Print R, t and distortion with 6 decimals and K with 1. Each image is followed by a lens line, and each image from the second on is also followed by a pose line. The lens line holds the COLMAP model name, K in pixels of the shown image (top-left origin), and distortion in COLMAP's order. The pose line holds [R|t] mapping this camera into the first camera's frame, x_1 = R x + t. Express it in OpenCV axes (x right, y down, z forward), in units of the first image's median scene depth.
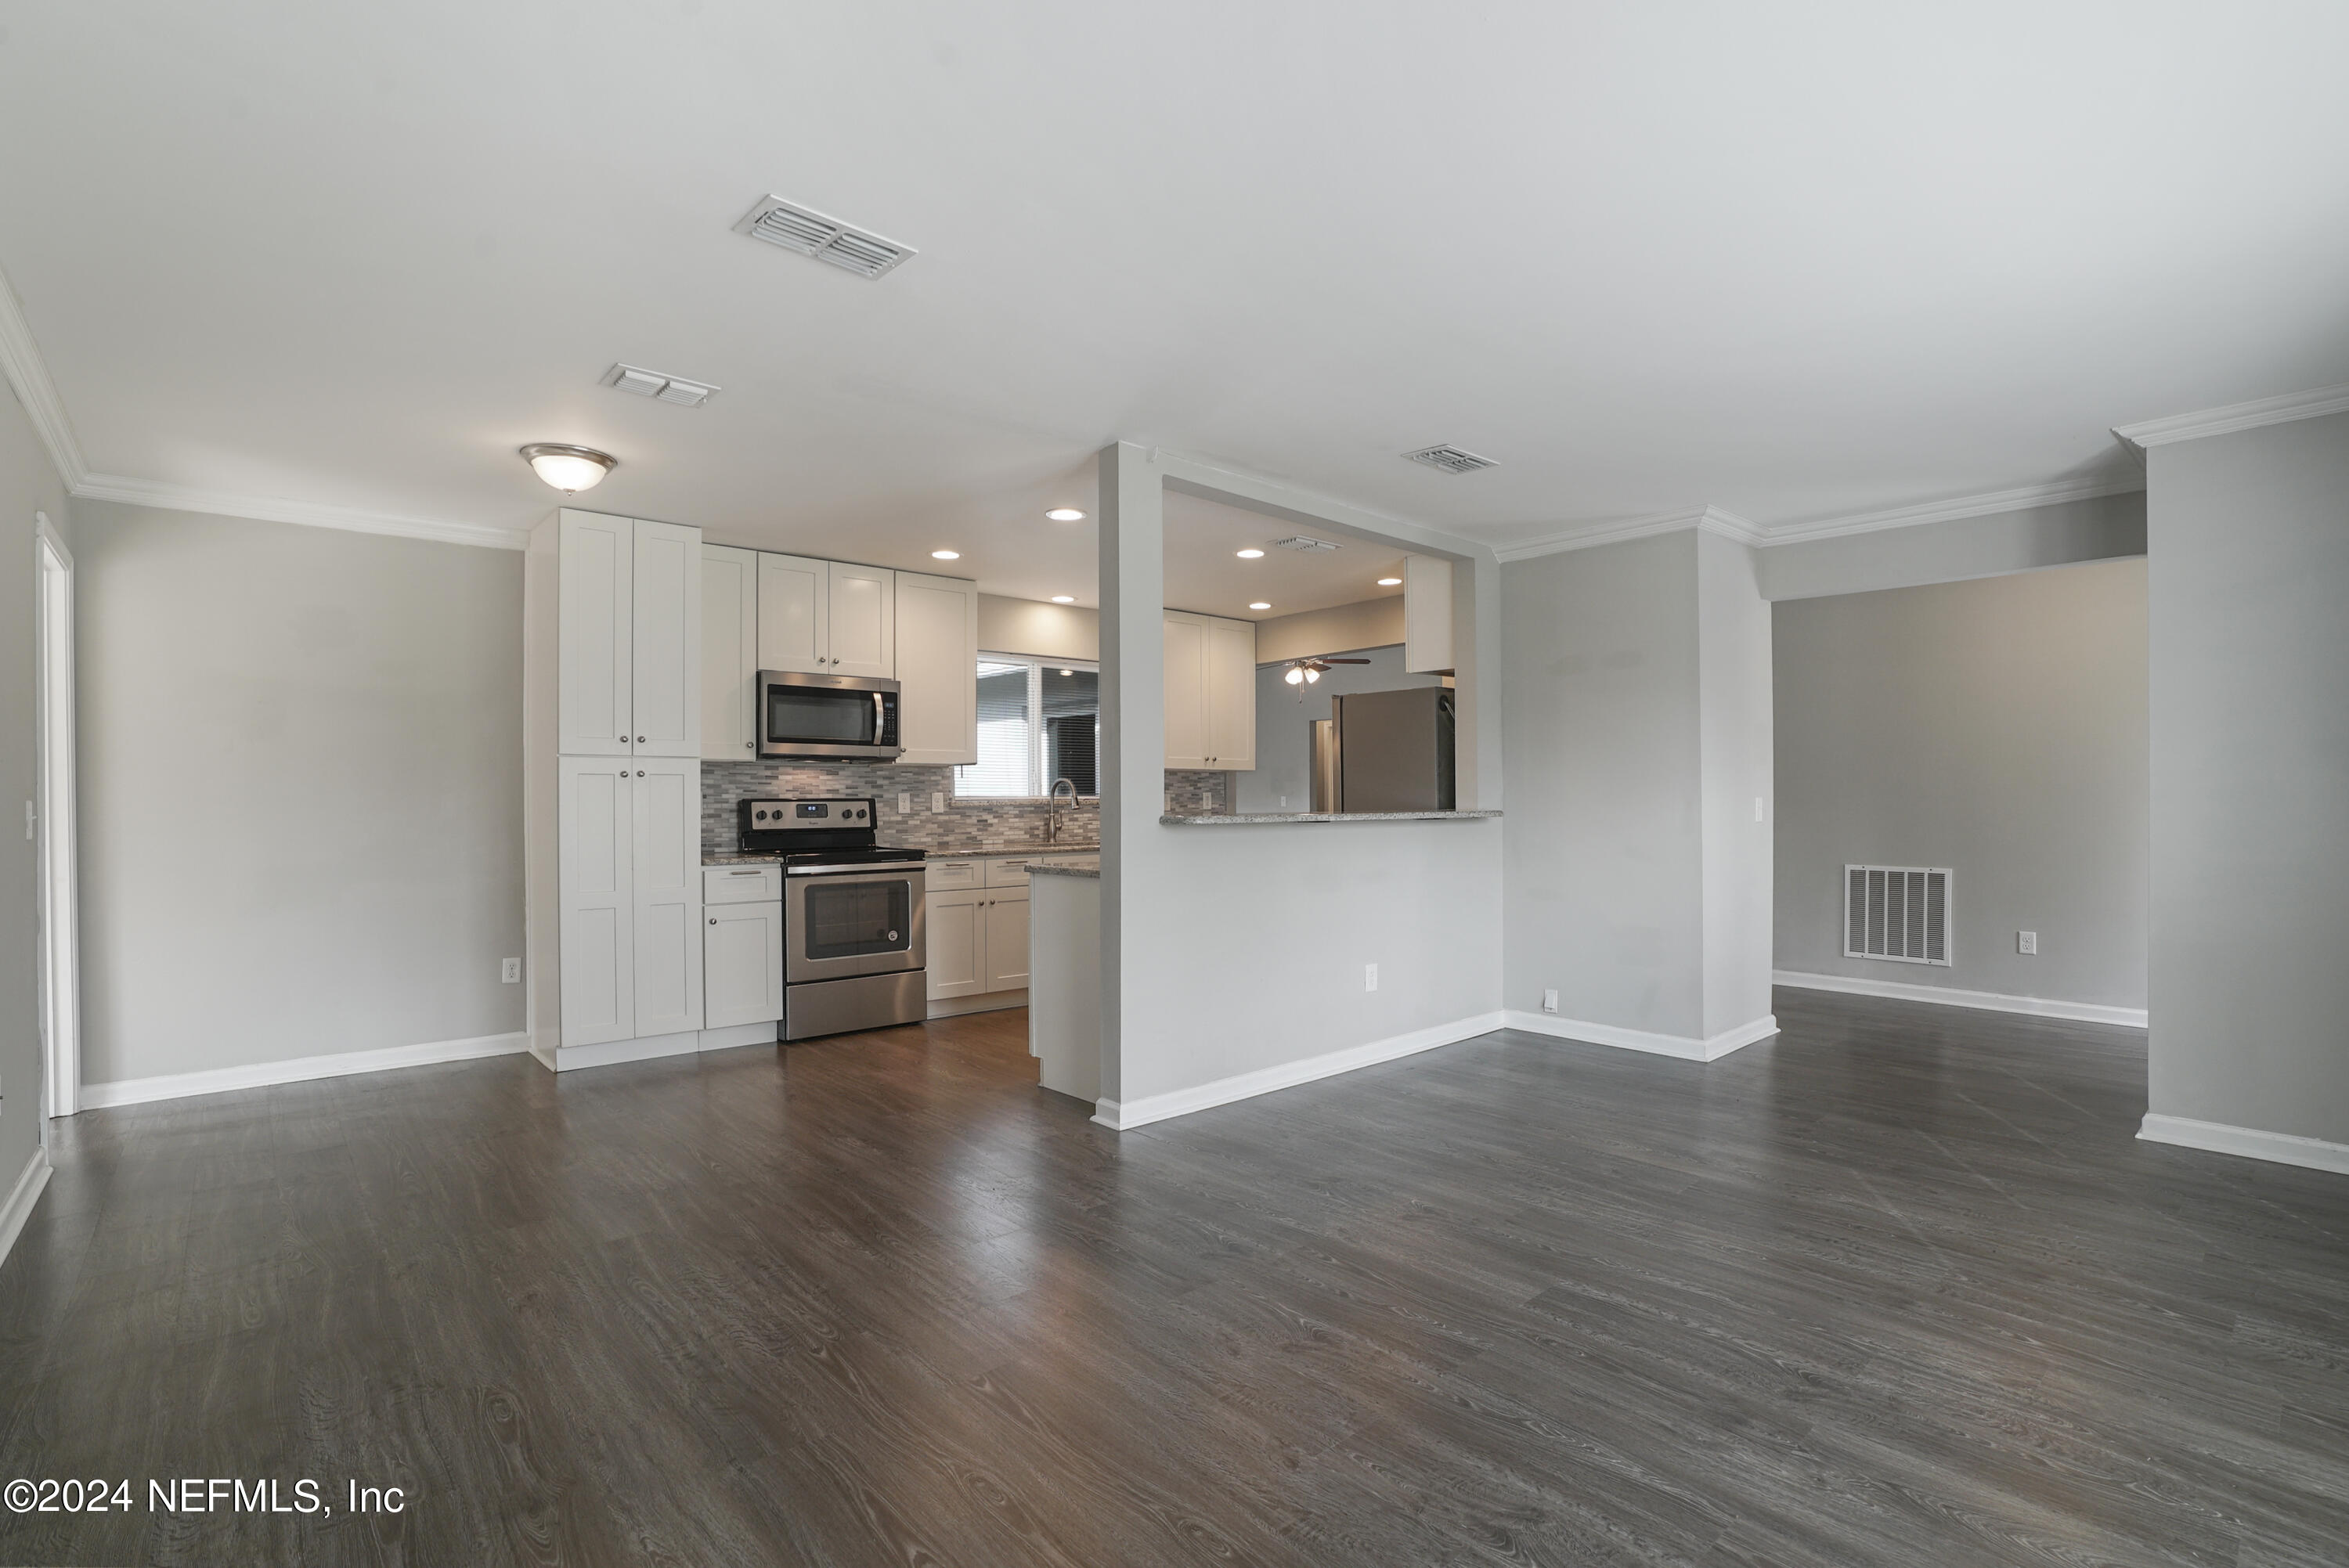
lens RADIAL K [[1056.8, 0, 1169.0], [0, 1056.8, 791.7], [0, 0, 1]] dist [-0.064668, 0.022562]
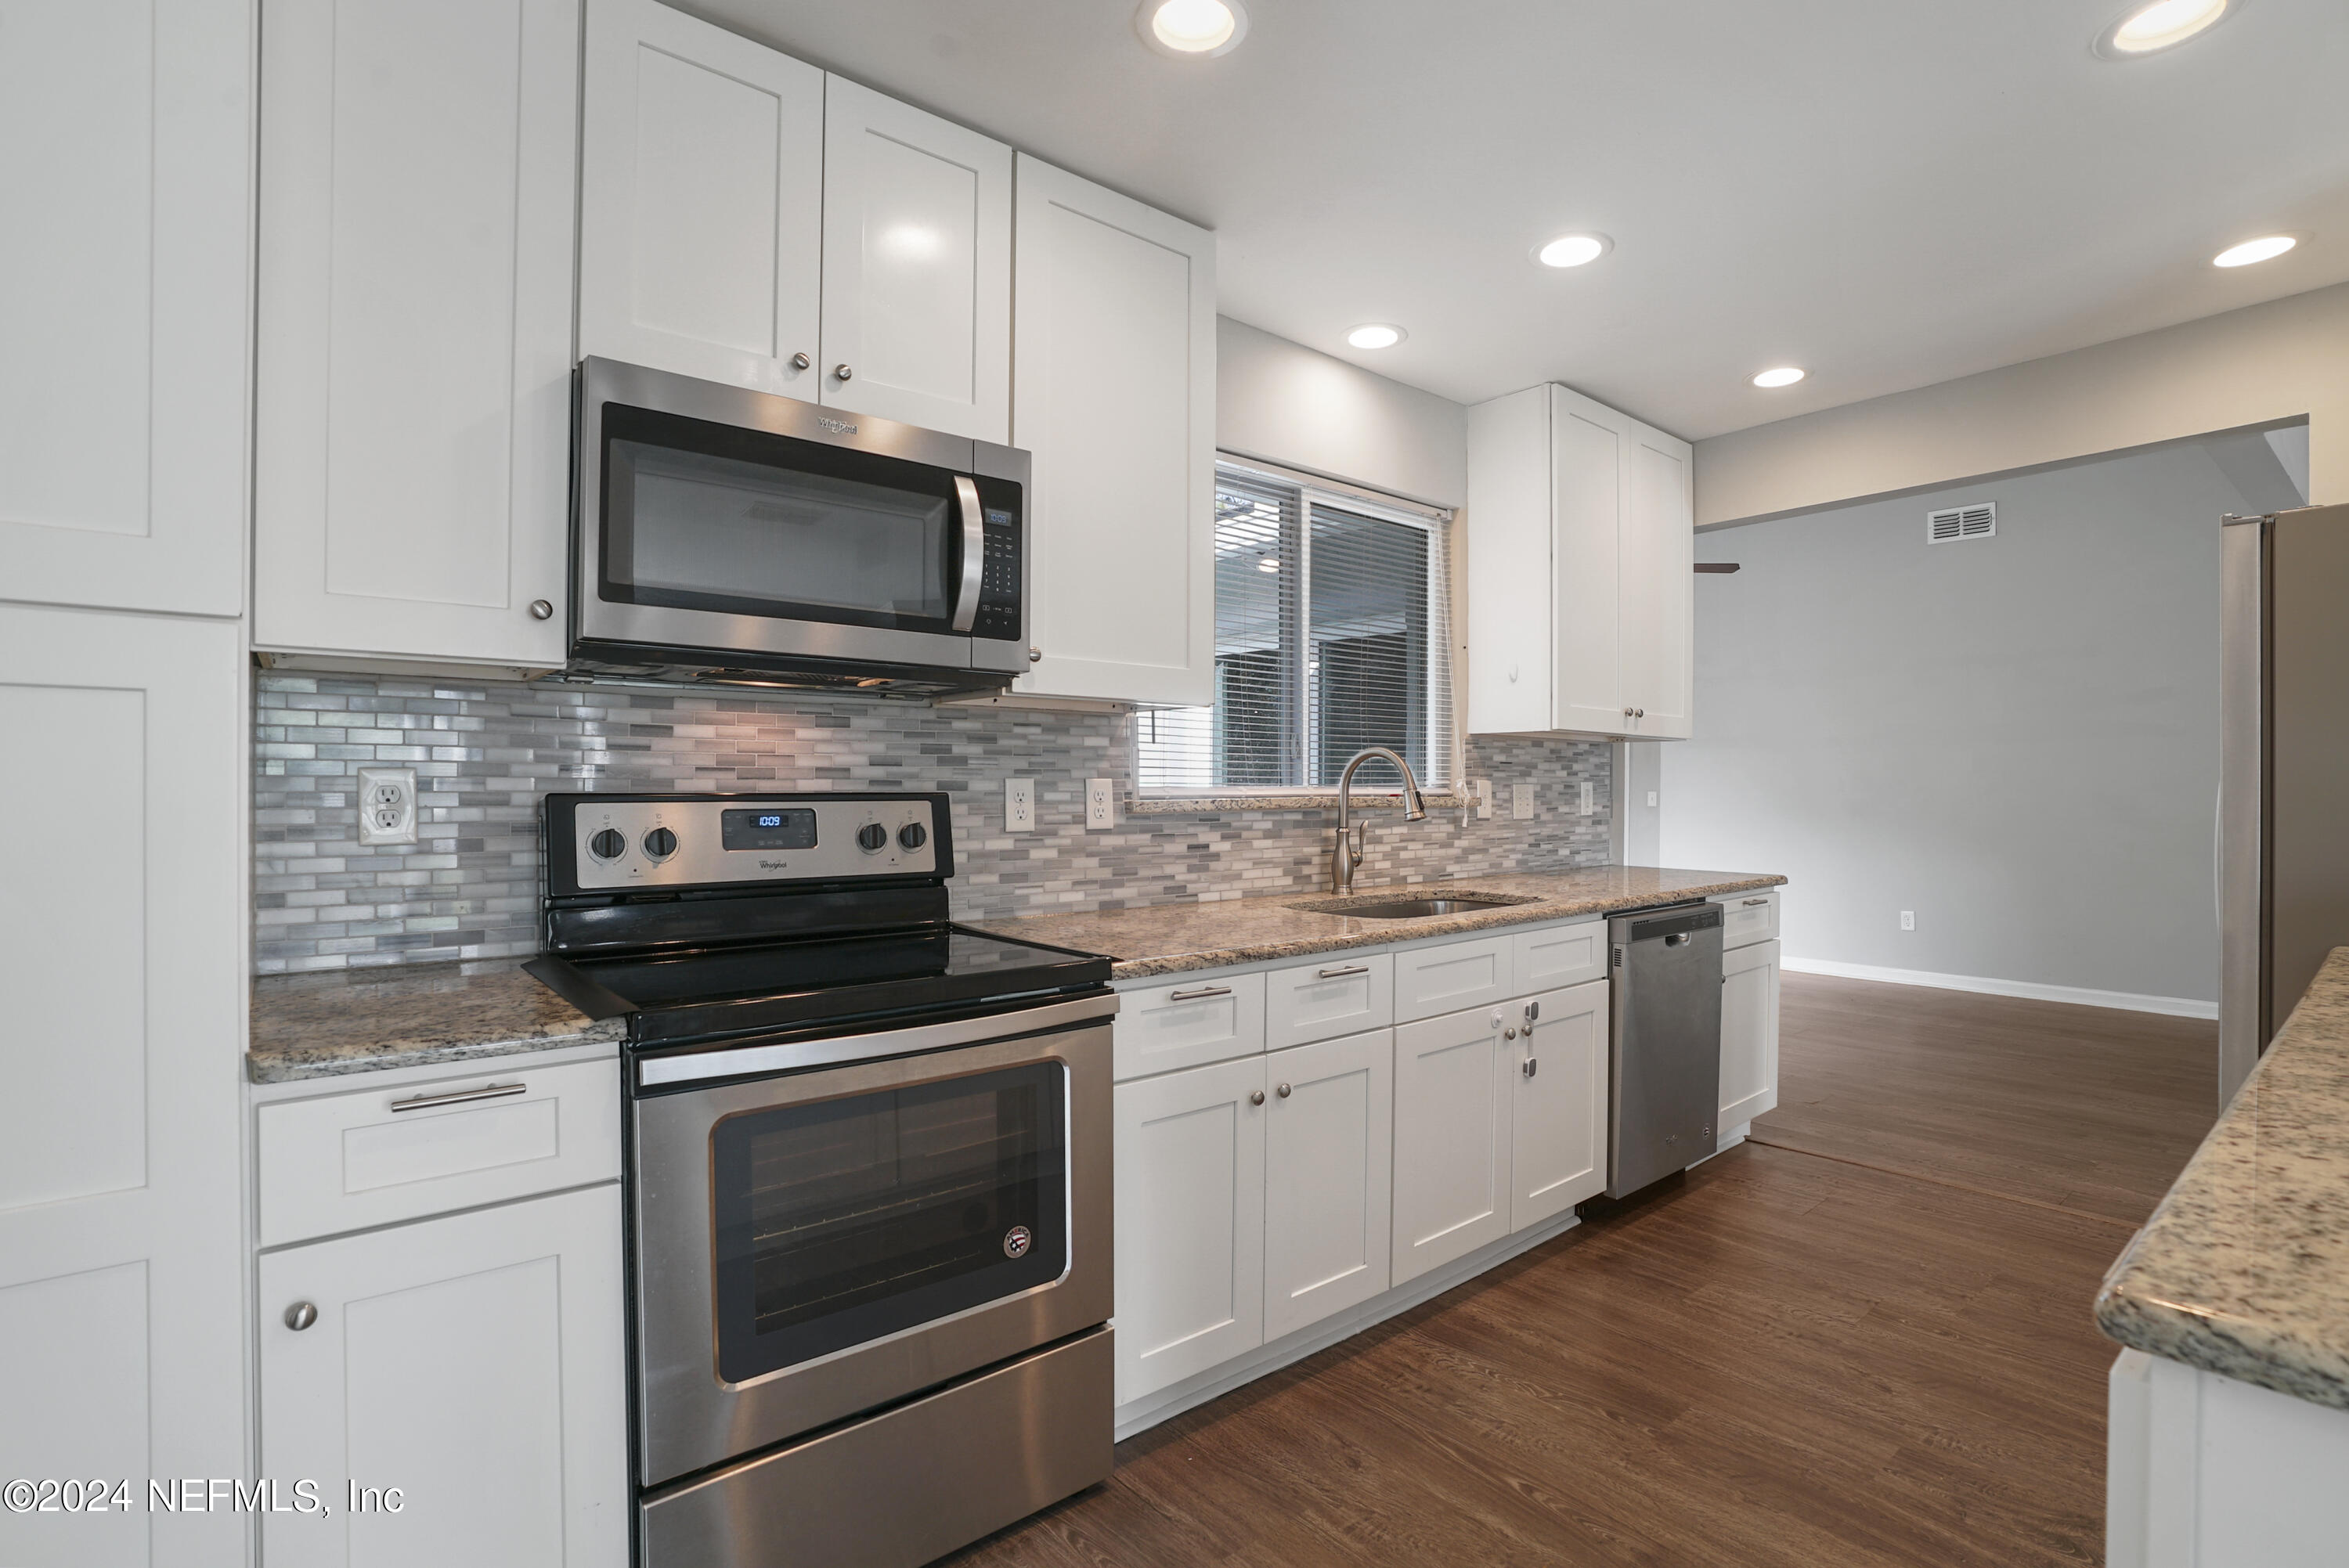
lens RADIAL K [[1092.6, 0, 1183.4], [0, 1092.6, 774.8], [0, 0, 1]] dist [-0.068148, 0.025675]
pose [[0.999689, 0.007586, -0.023756, -0.197850], [-0.007676, 0.999964, -0.003685, 0.001033], [0.023727, 0.003866, 0.999711, 0.652876]]
